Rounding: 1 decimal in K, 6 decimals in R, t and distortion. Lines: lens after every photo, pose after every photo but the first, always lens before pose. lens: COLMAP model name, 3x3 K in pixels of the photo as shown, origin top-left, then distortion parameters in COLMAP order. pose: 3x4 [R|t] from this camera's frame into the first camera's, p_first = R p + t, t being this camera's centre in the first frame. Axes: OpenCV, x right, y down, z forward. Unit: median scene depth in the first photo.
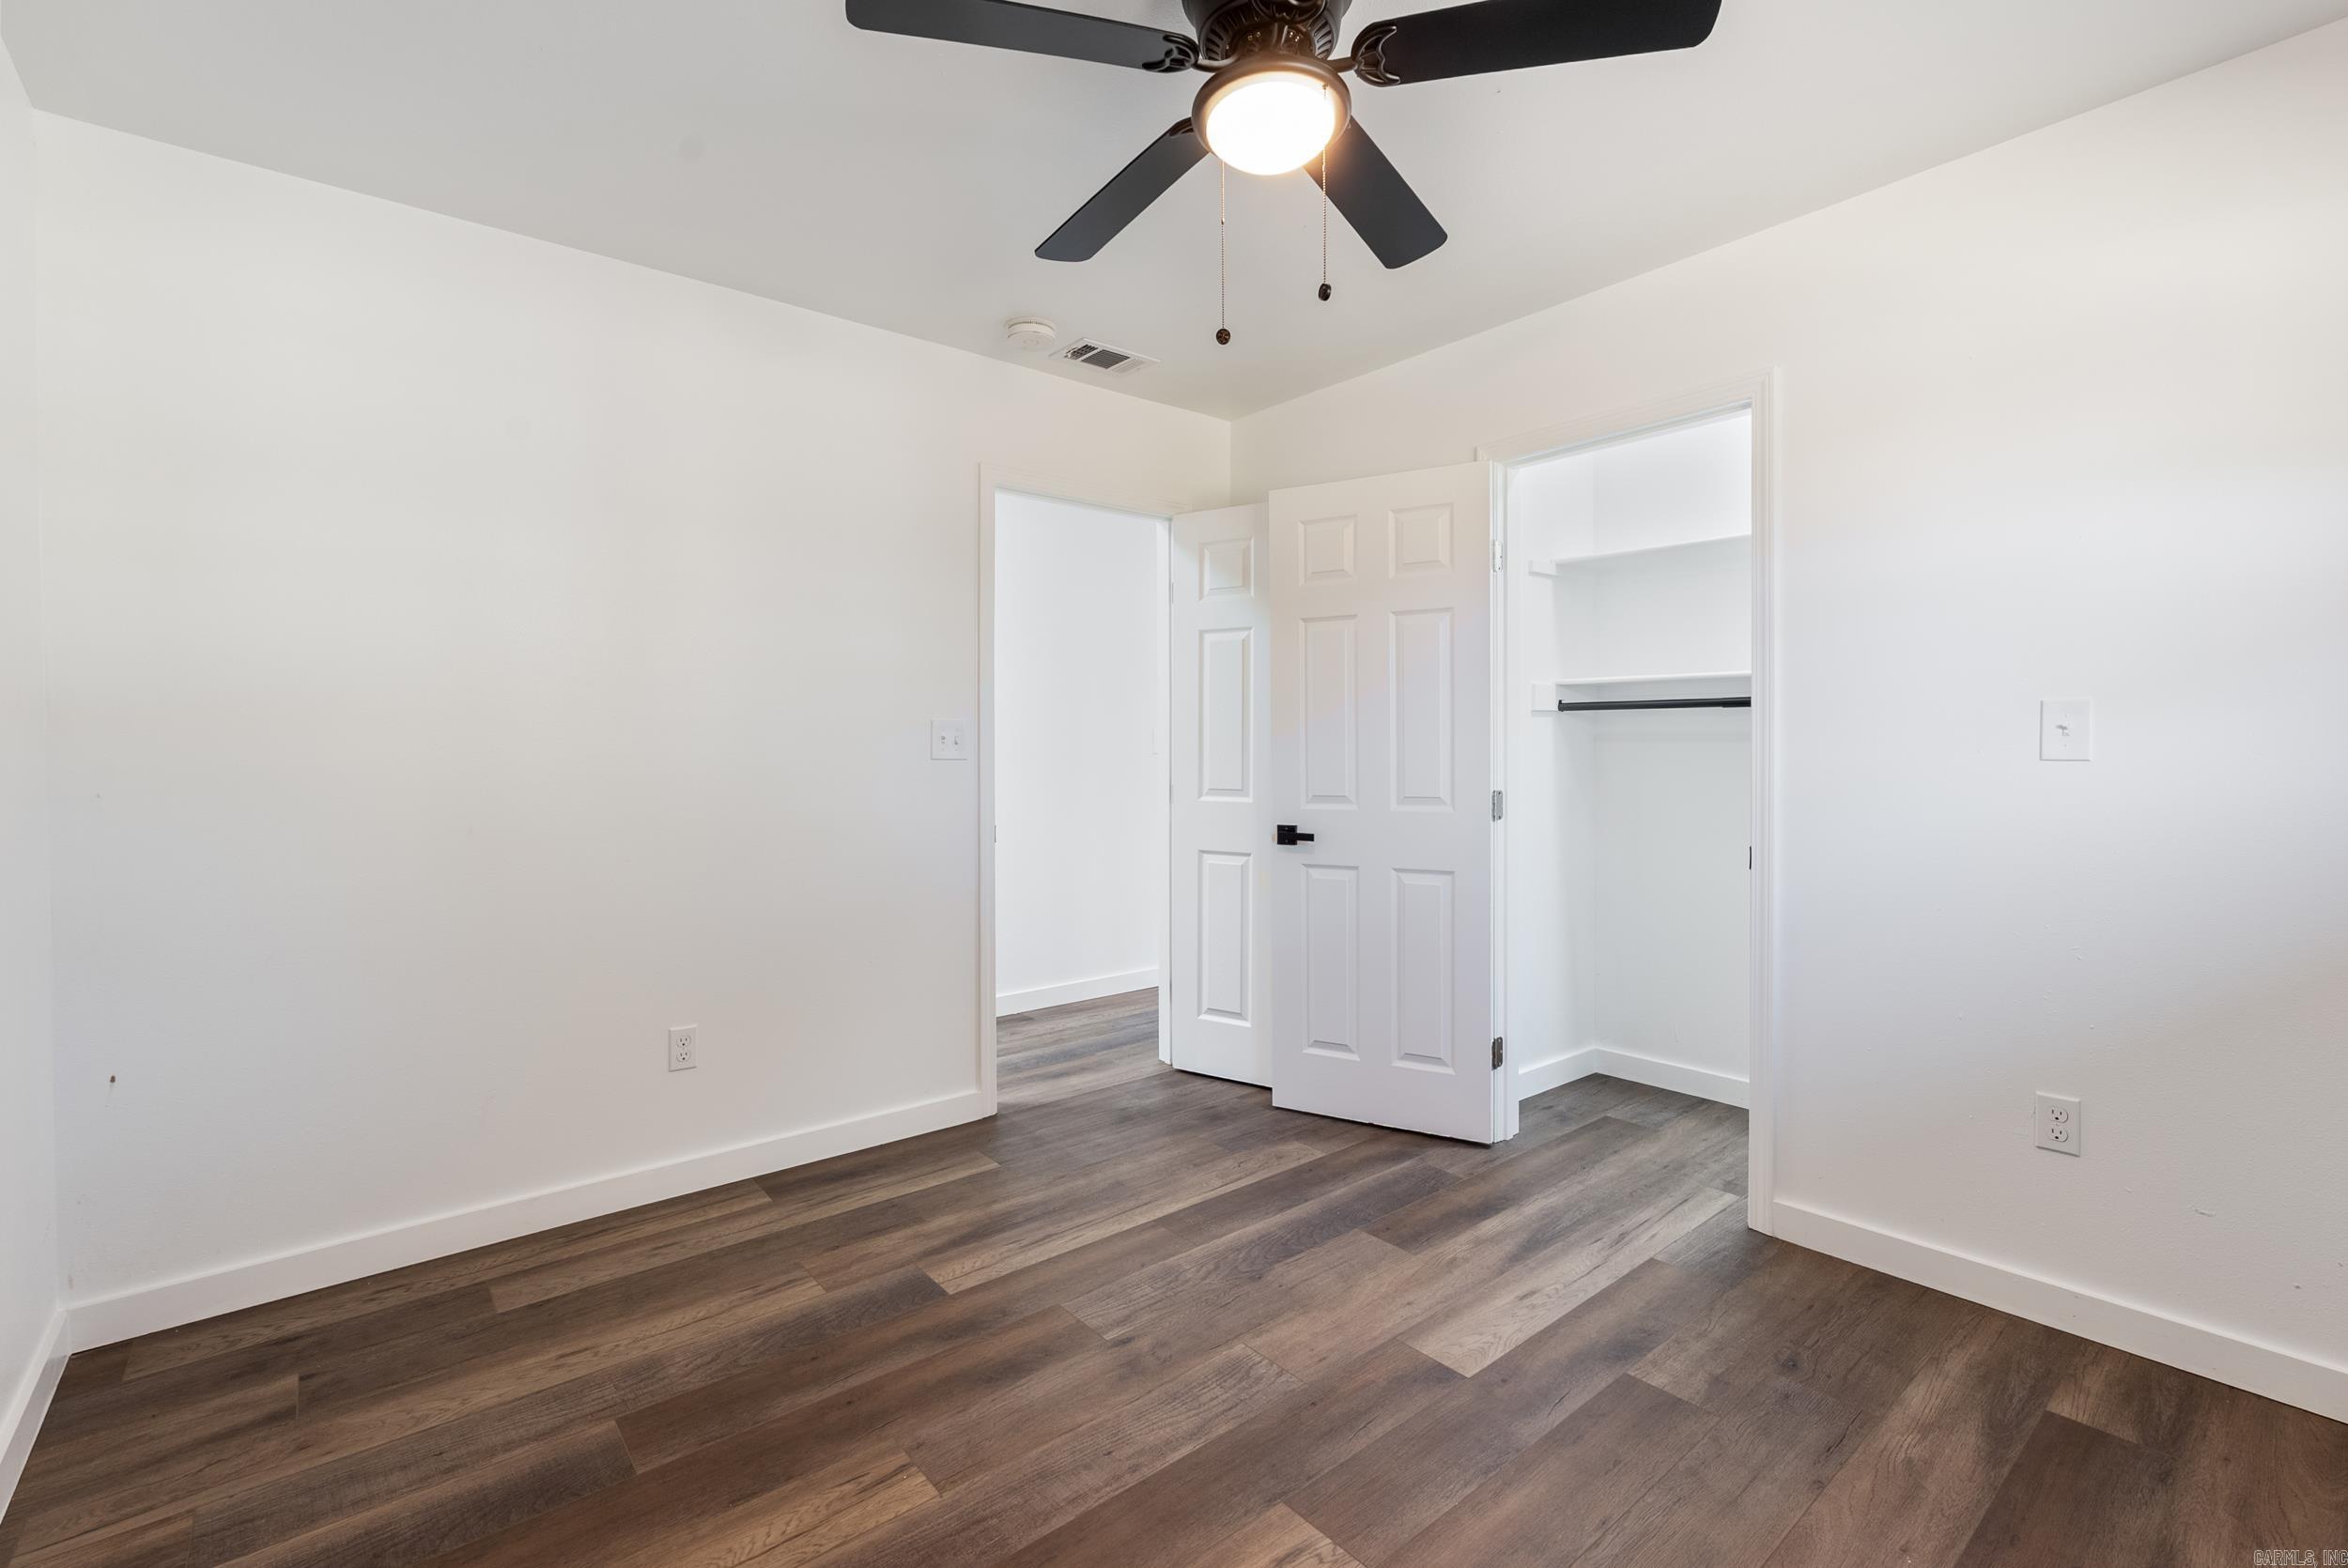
lens RADIAL K [[1039.1, 0, 1171.3], [0, 1039.1, 771.8], [0, 0, 1]] dist [-0.005990, 0.000990]
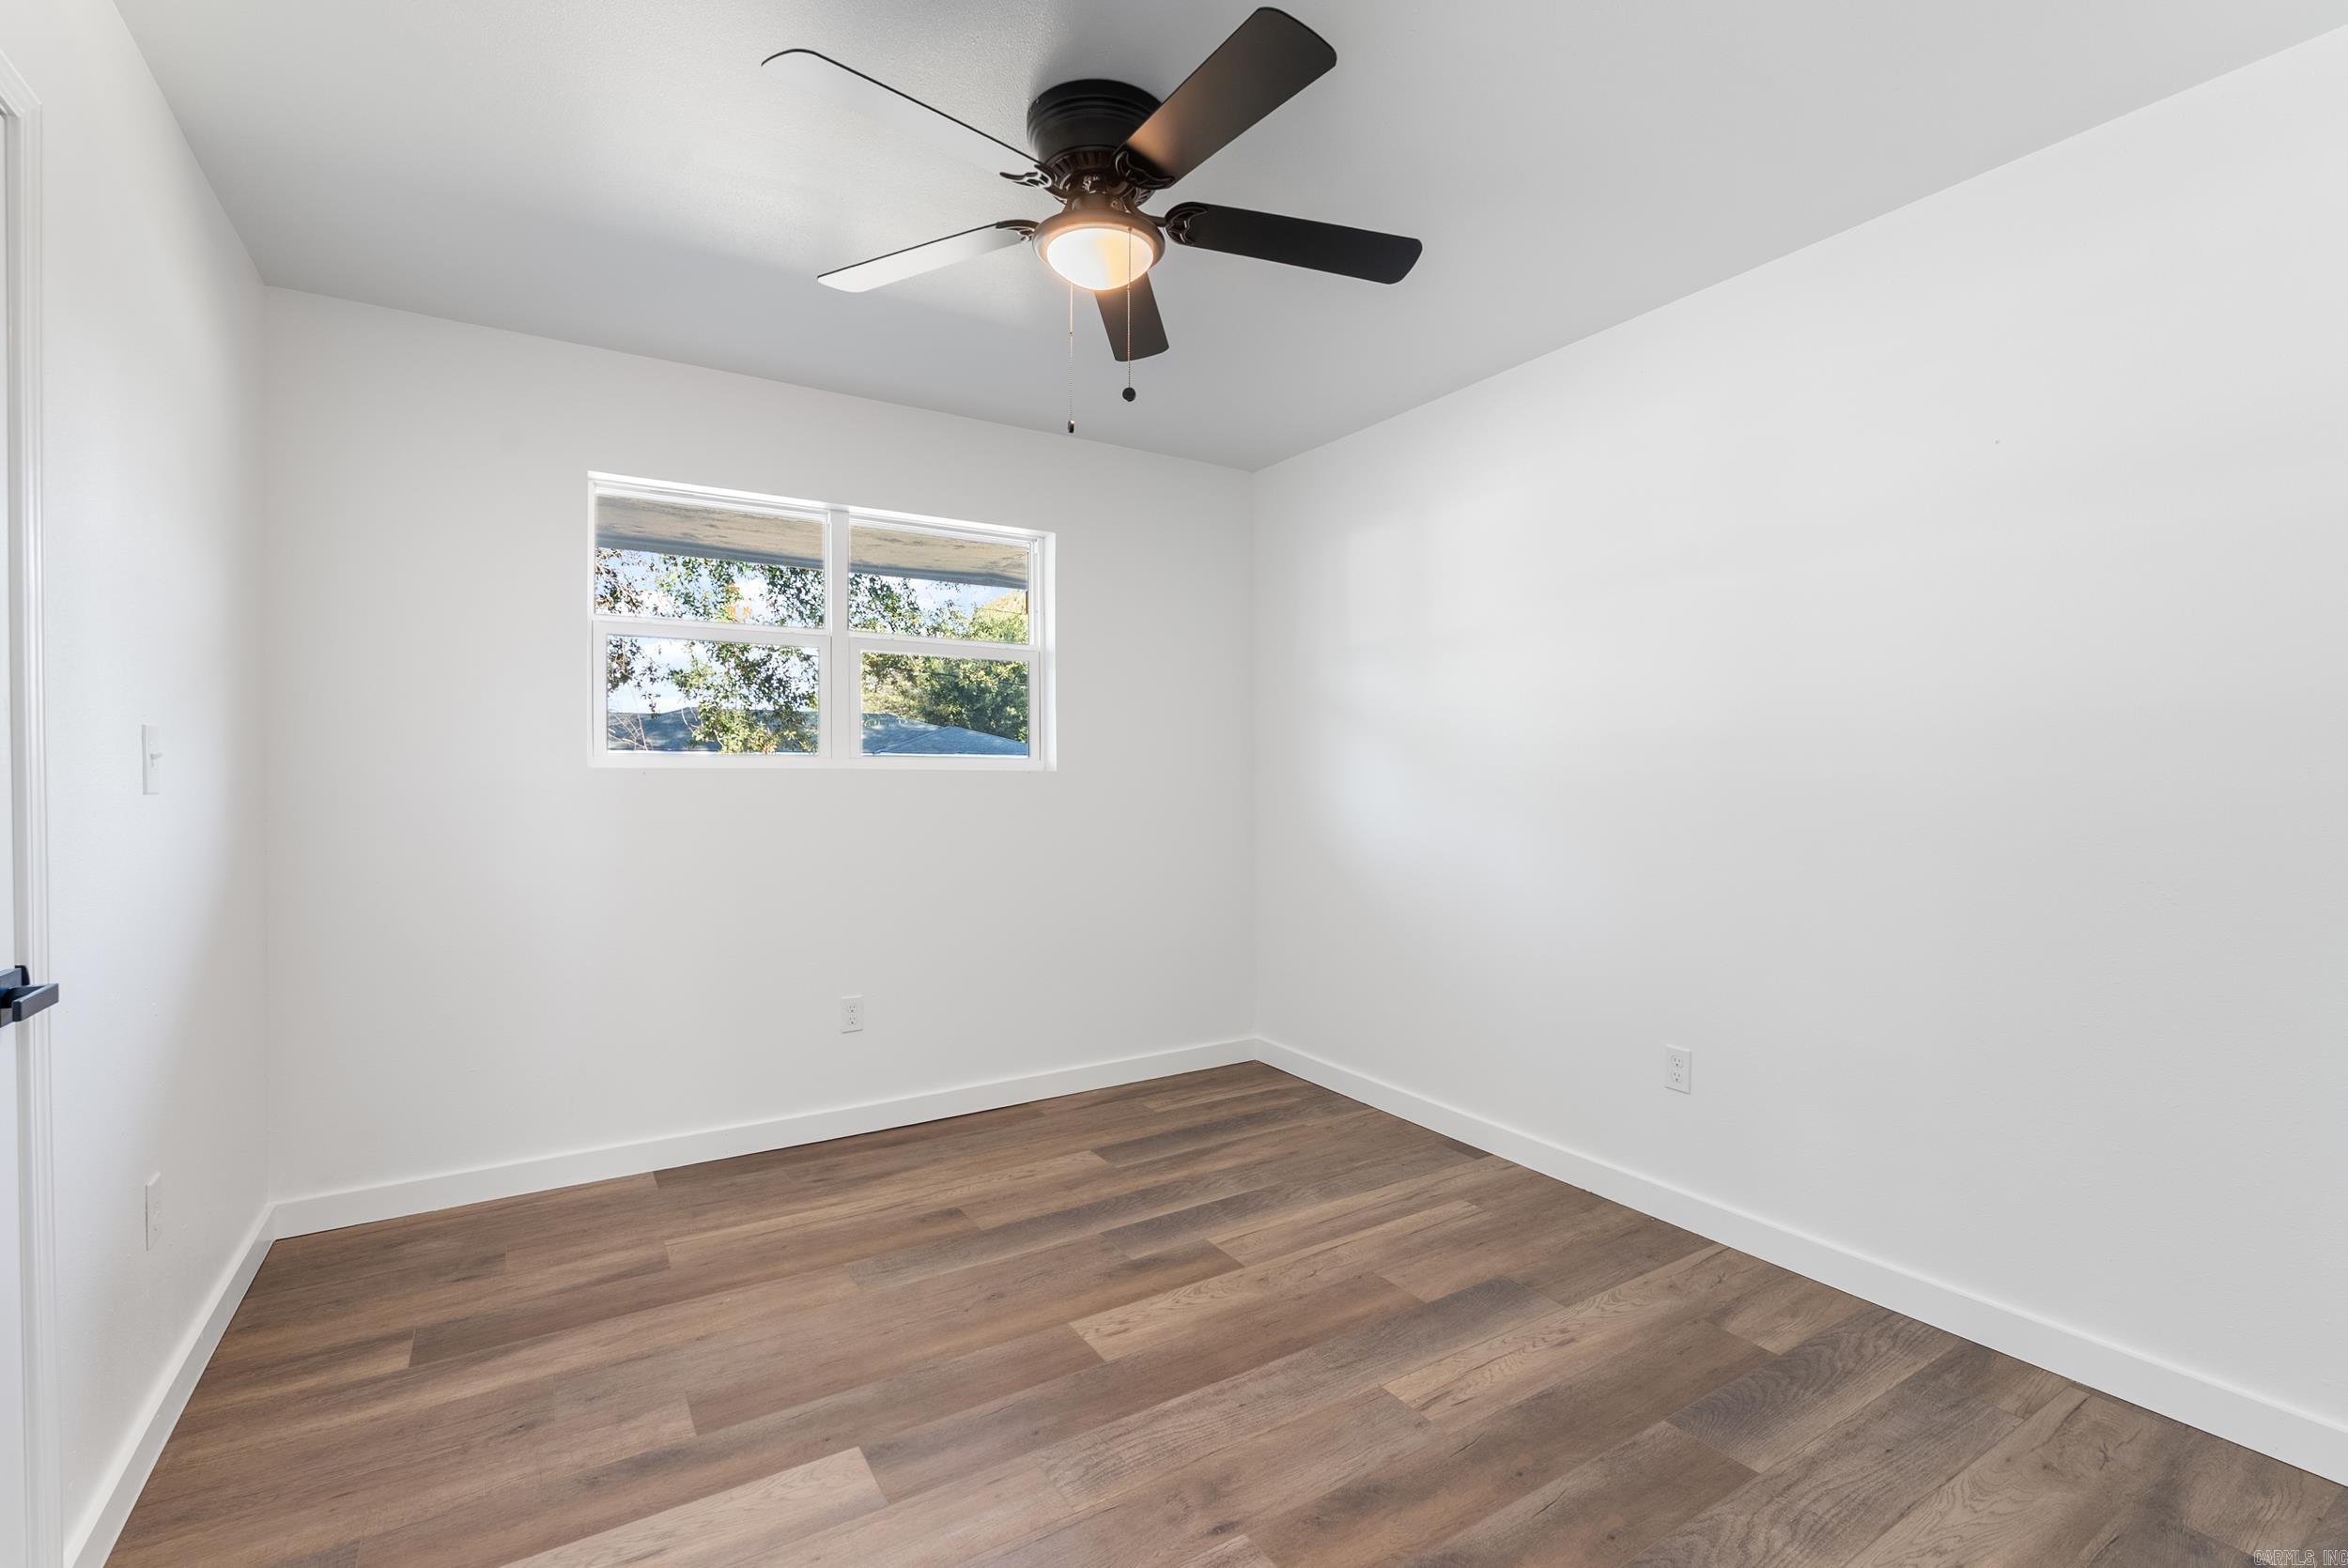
lens RADIAL K [[1039.1, 0, 1175.1], [0, 1039.1, 775.4], [0, 0, 1]] dist [-0.005990, 0.000990]
pose [[-0.991893, 0.006826, 0.126896, -0.130713], [0.009590, 0.999730, 0.021185, -0.043548], [-0.126717, 0.022230, -0.991690, 2.027929]]
